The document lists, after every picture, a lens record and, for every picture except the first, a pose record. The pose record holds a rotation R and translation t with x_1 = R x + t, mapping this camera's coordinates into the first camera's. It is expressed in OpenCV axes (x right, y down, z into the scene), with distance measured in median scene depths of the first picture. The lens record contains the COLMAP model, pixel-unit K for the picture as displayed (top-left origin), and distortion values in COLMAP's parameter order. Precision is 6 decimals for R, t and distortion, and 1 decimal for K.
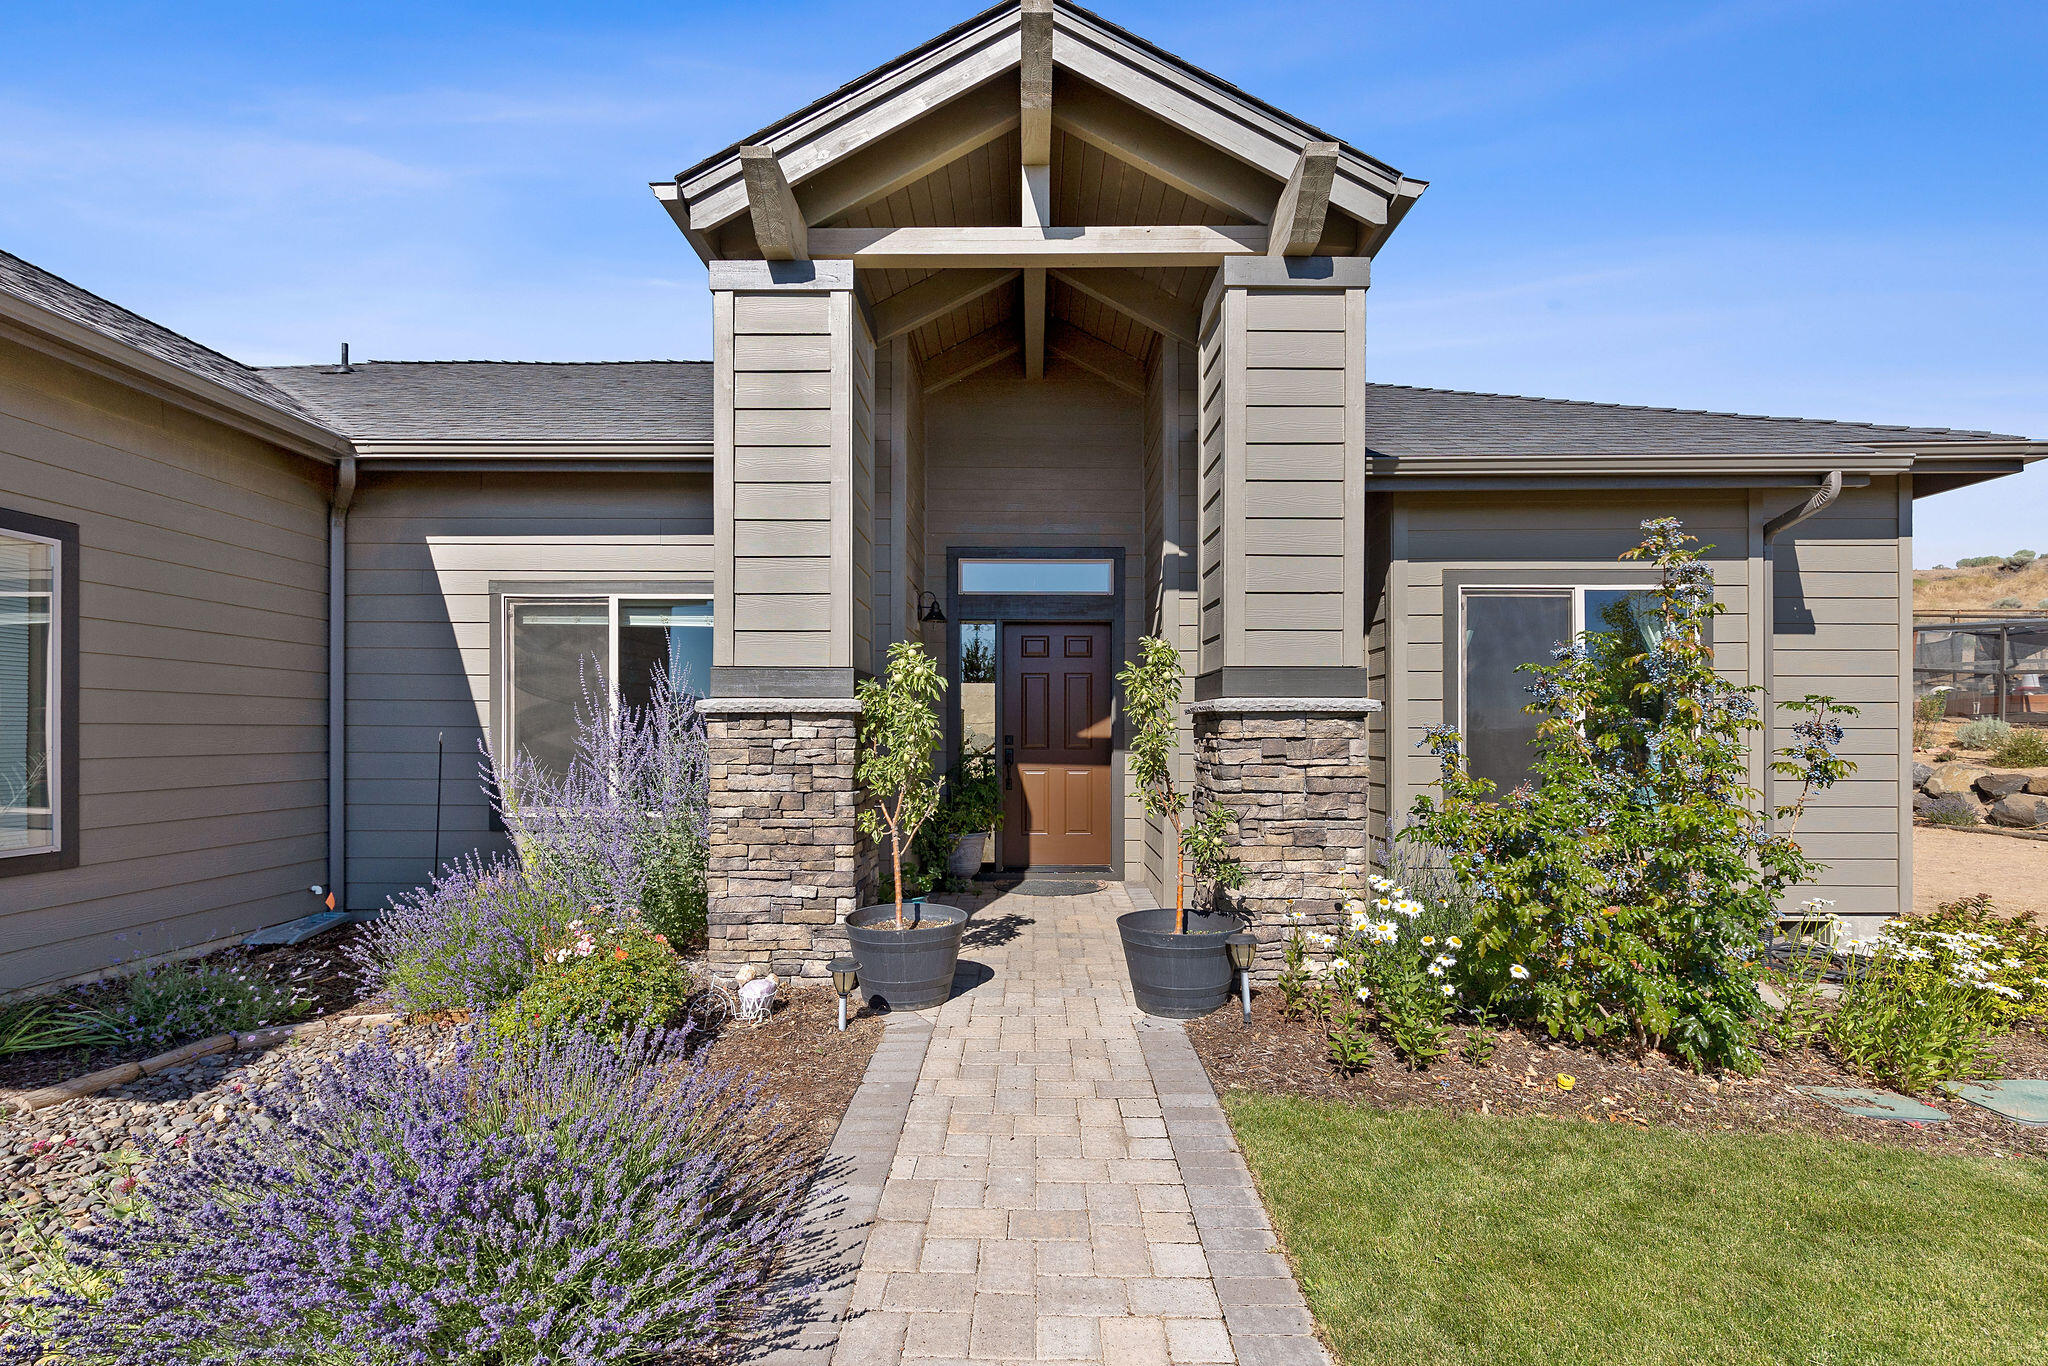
lens RADIAL K [[901.2, 0, 1022.9], [0, 901.2, 737.5], [0, 0, 1]] dist [0.000682, 0.000052]
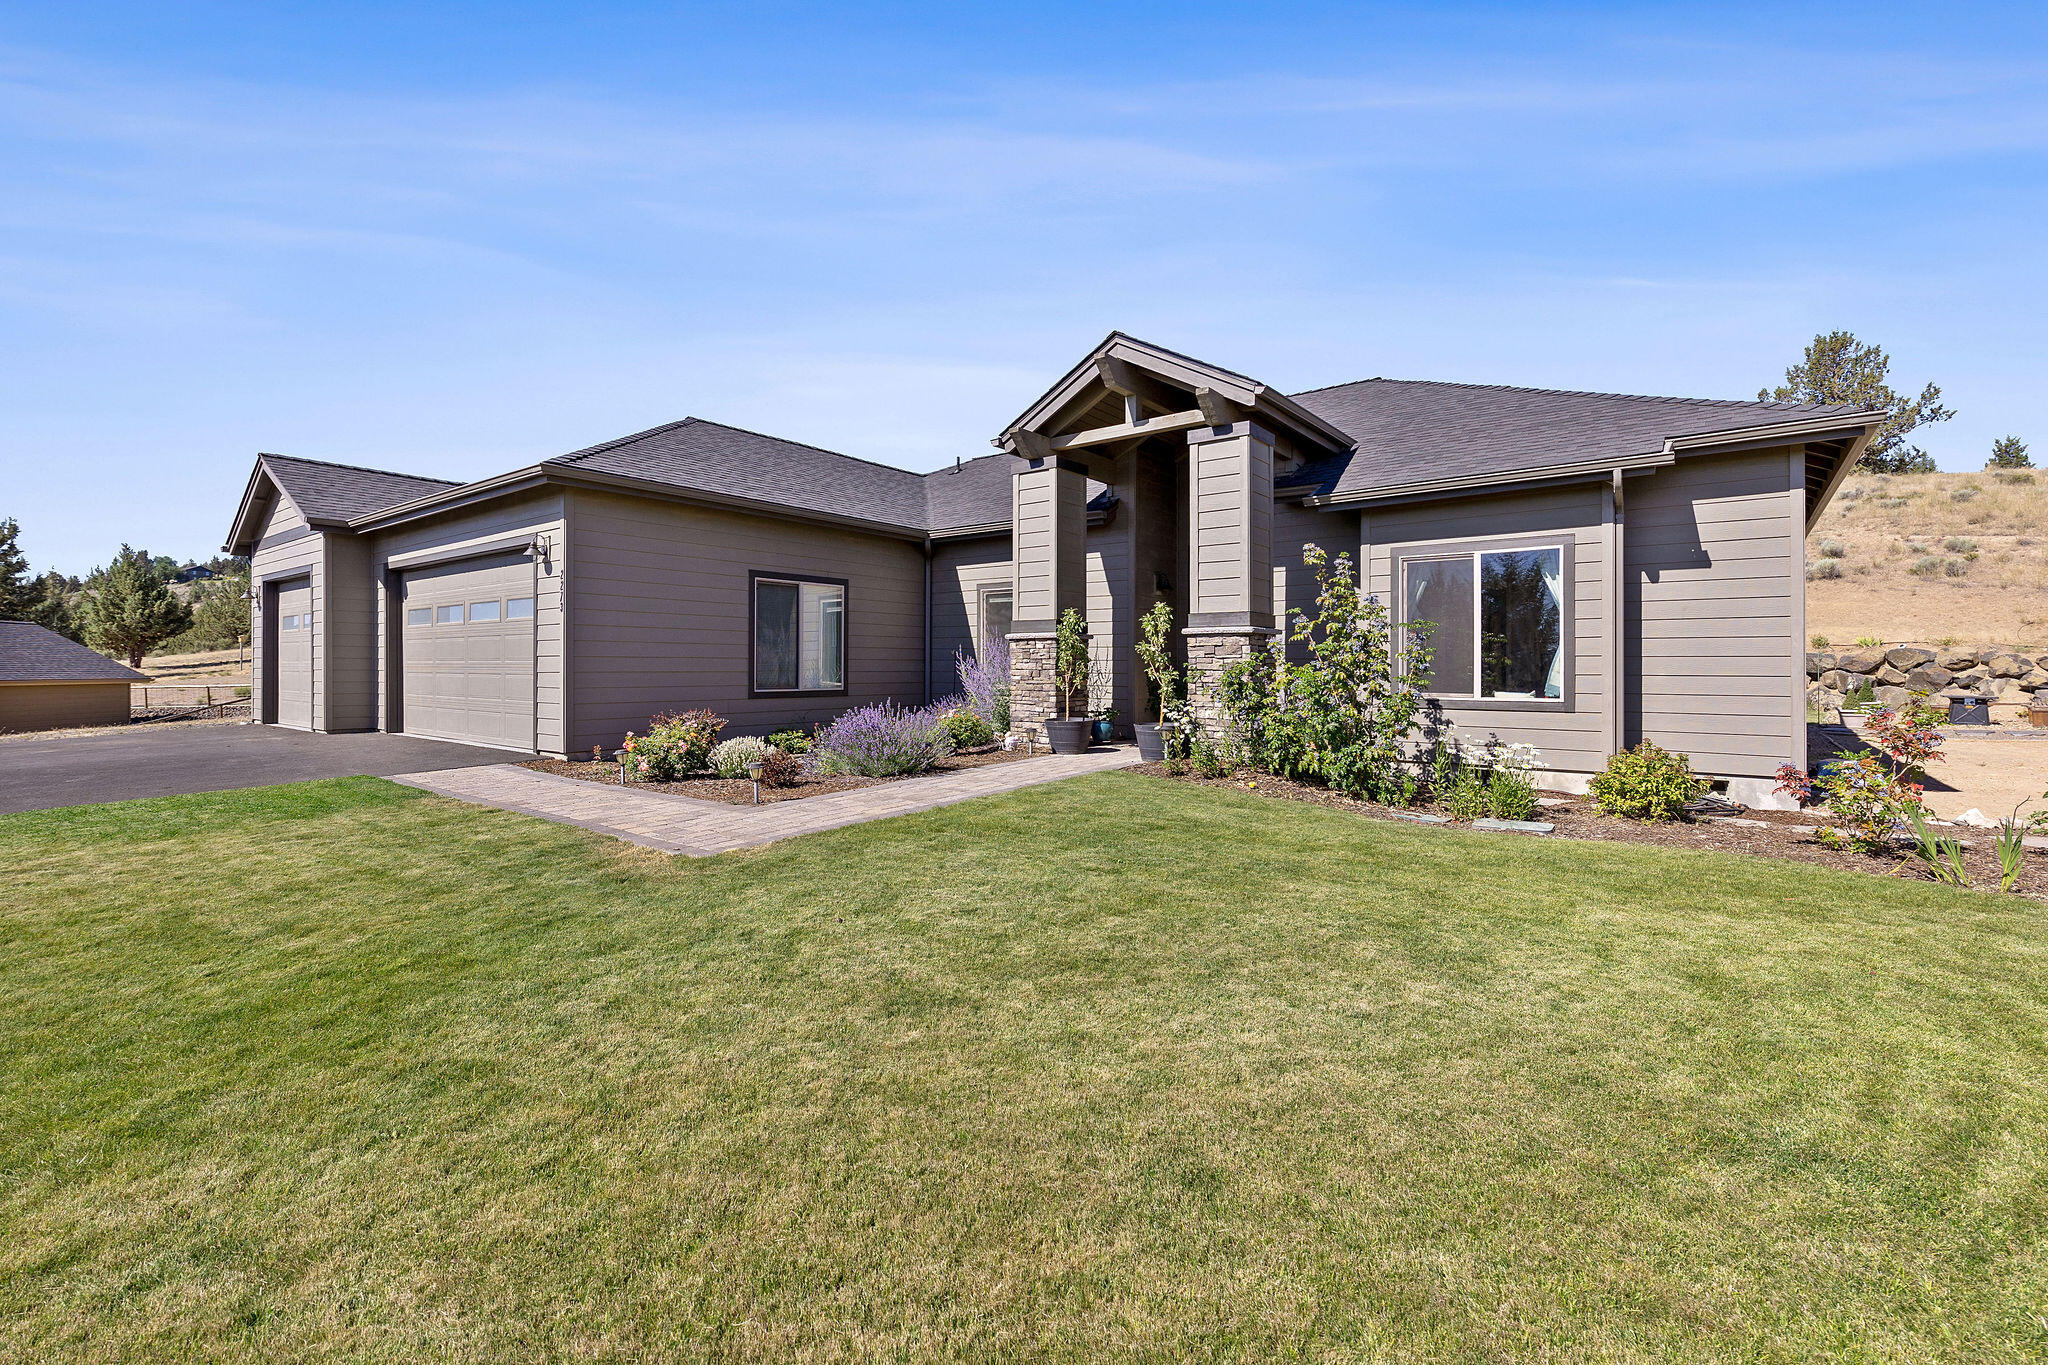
lens RADIAL K [[878.9, 0, 1025.5], [0, 878.9, 663.5], [0, 0, 1]] dist [-0.000042, 0.000056]
pose [[0.790019, -0.002171, -0.613079, 1.165615], [-0.006208, 0.999914, -0.011540, 0.068009], [0.613051, 0.012923, 0.789937, -0.908768]]
